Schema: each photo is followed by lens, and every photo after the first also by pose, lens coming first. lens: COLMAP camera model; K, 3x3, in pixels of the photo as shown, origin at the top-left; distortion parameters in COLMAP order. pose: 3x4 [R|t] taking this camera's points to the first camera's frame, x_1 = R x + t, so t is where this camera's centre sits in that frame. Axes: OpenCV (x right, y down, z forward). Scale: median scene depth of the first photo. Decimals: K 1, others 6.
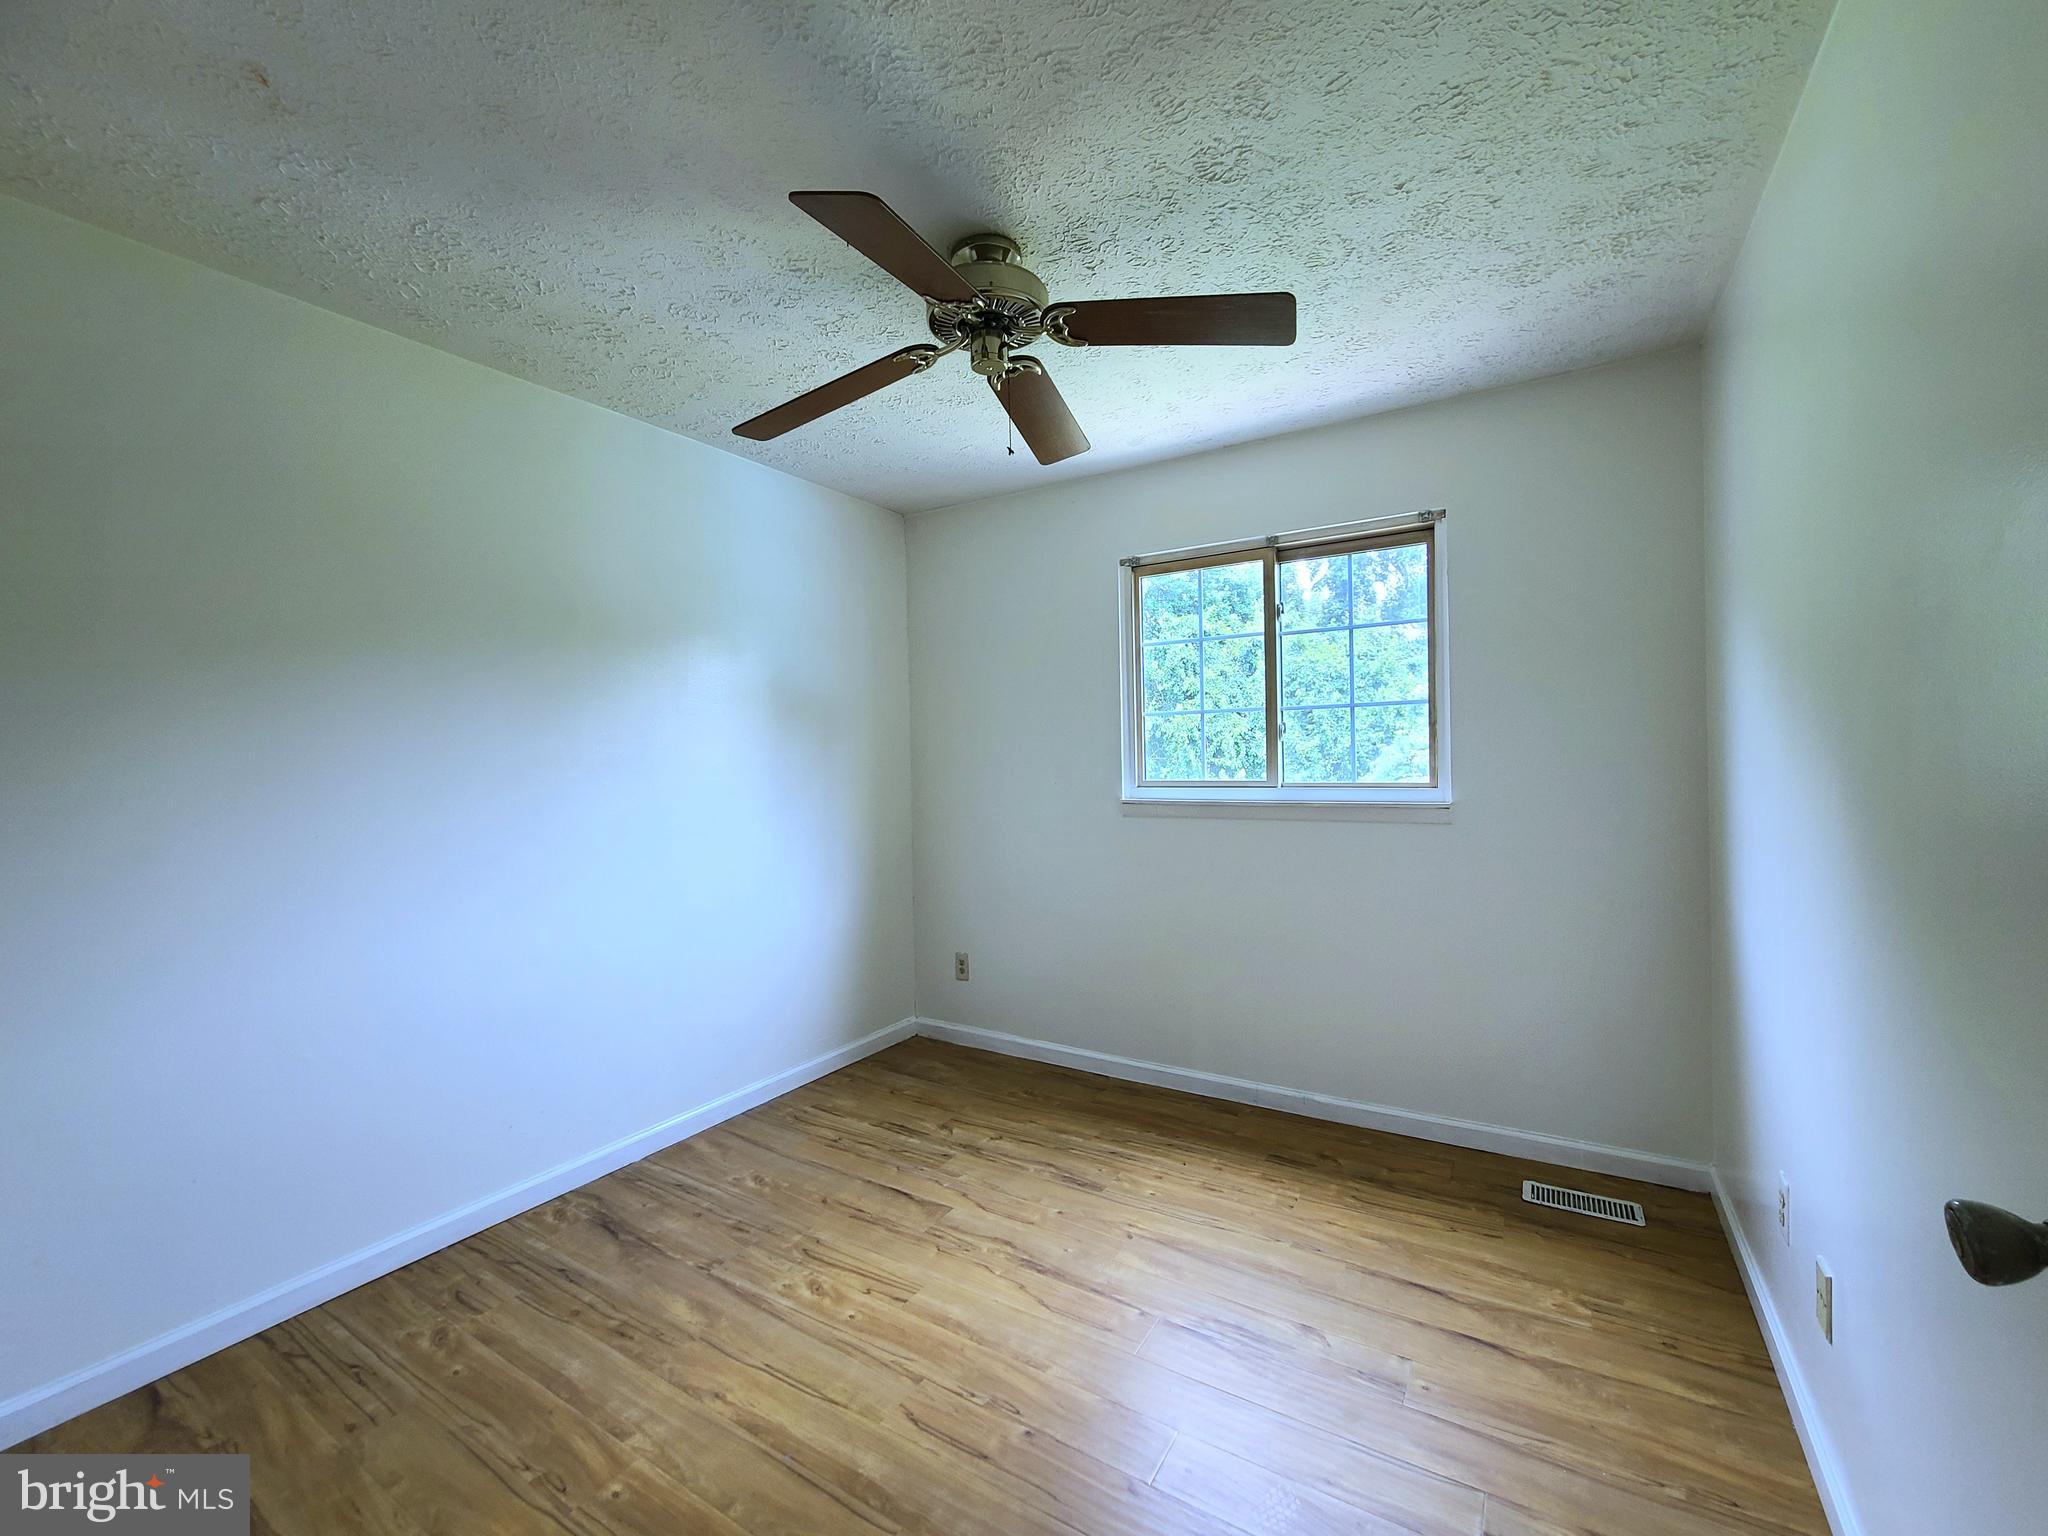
lens RADIAL K [[966.0, 0, 1021.8], [0, 966.0, 764.2], [0, 0, 1]] dist [-0.001808, -0.001405]
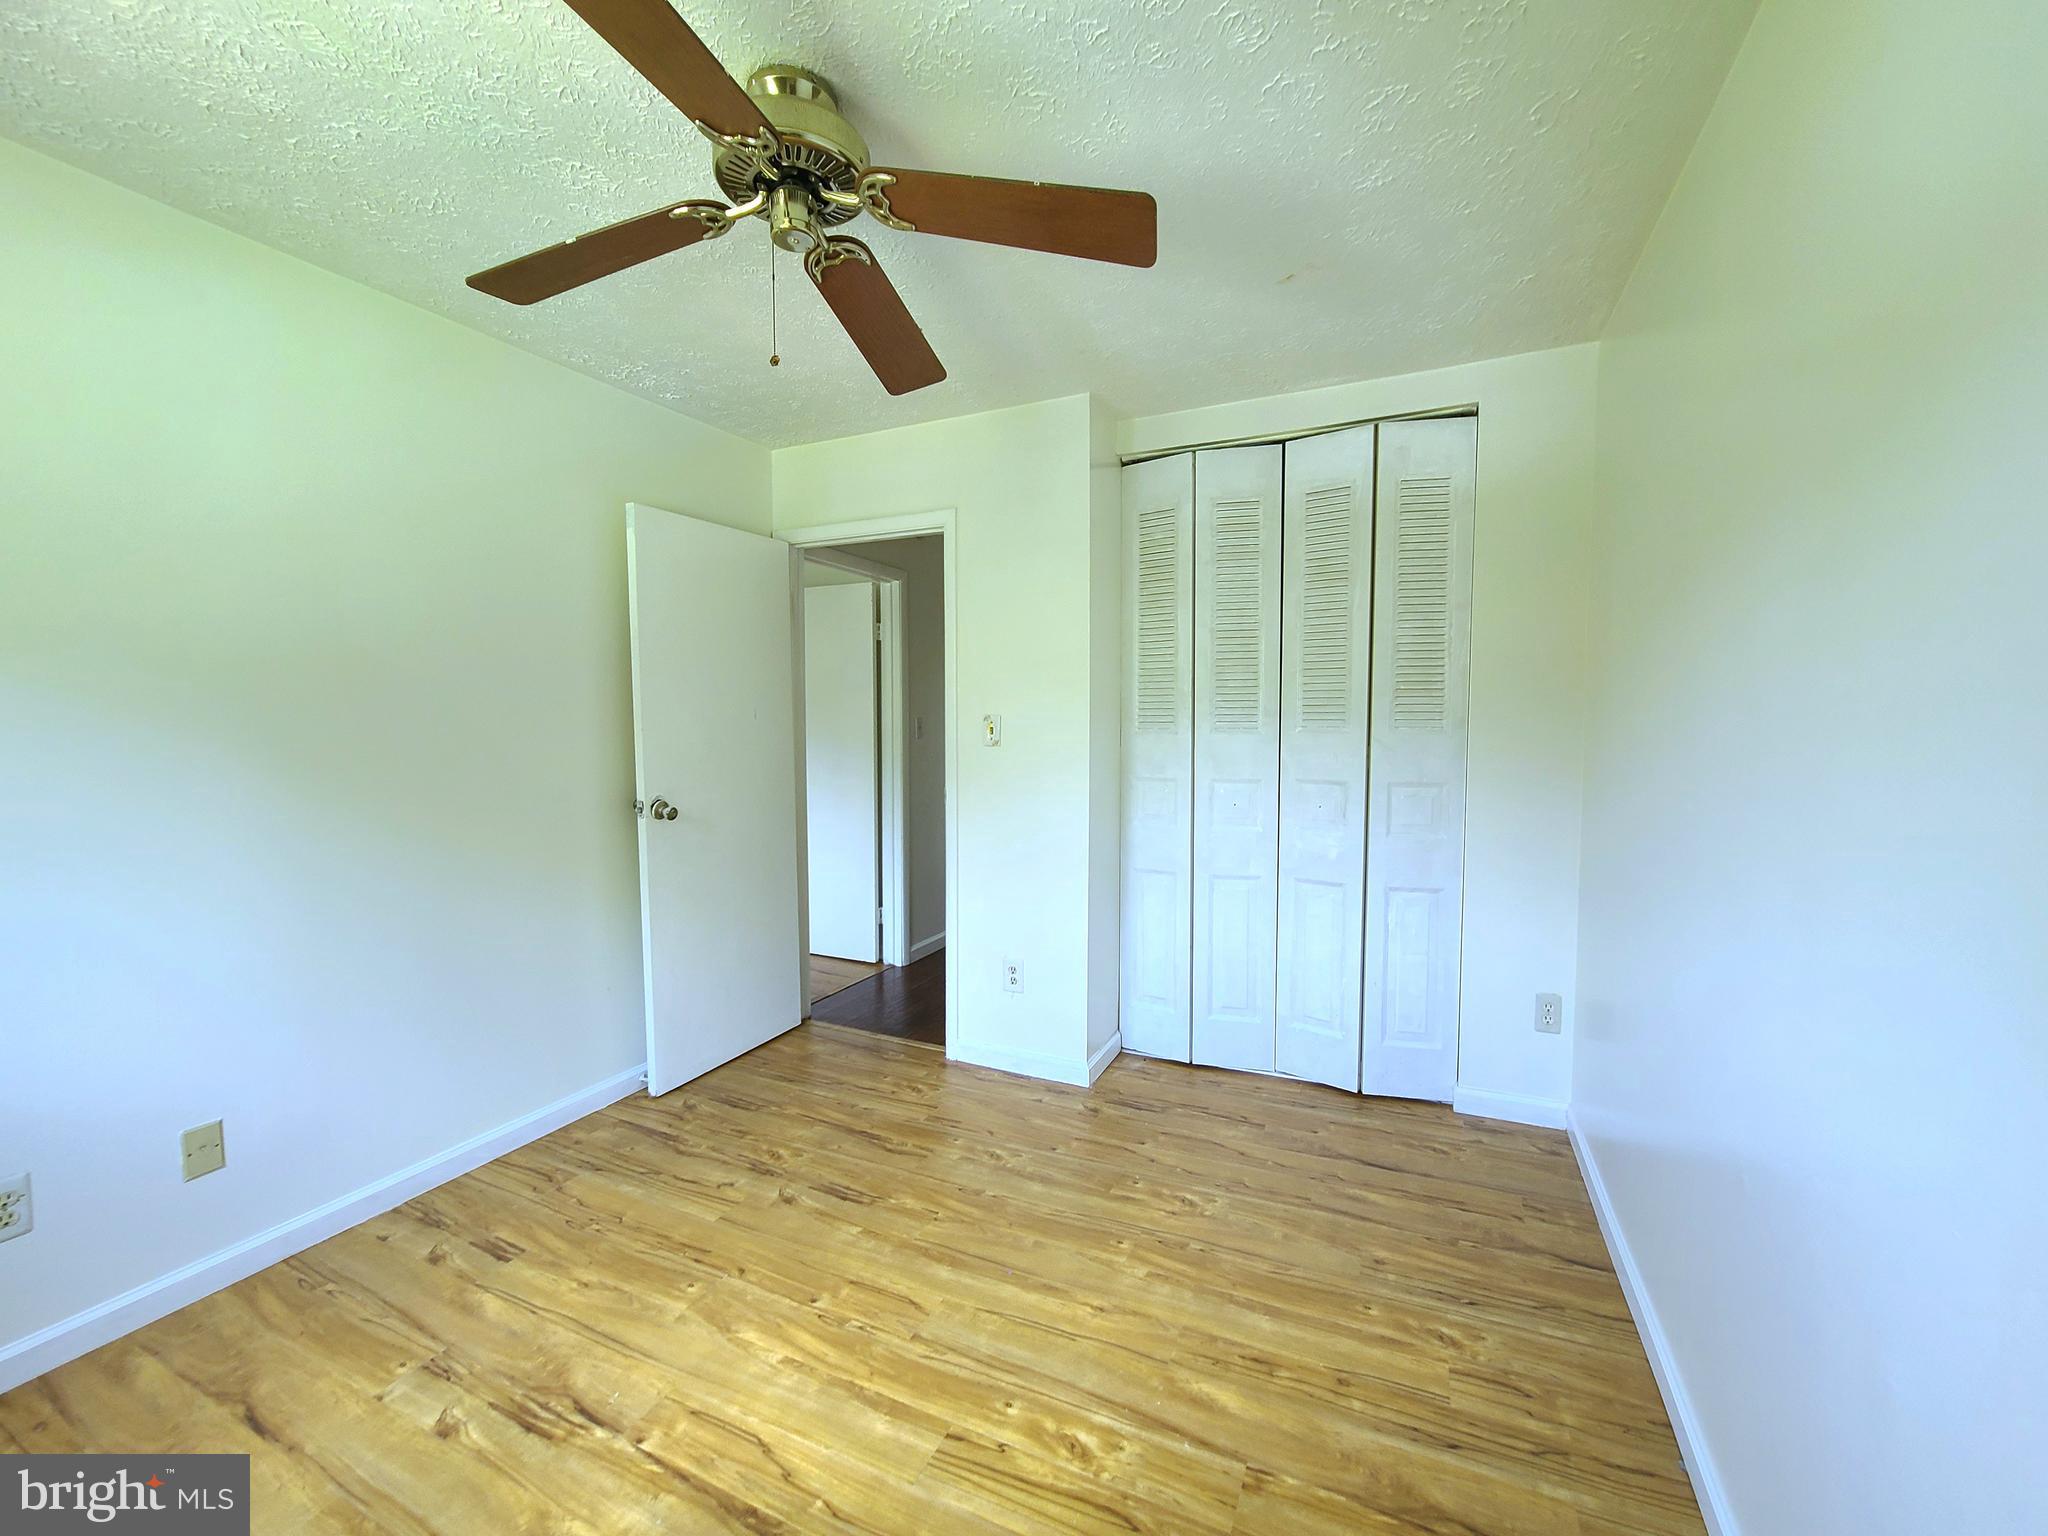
lens RADIAL K [[966.0, 0, 1021.8], [0, 966.0, 764.2], [0, 0, 1]] dist [-0.001808, -0.001405]
pose [[-0.994646, 0.027546, -0.099601, -0.124955], [0.021403, 0.997833, 0.062222, -0.019704], [0.101099, 0.059757, -0.993080, 1.840757]]
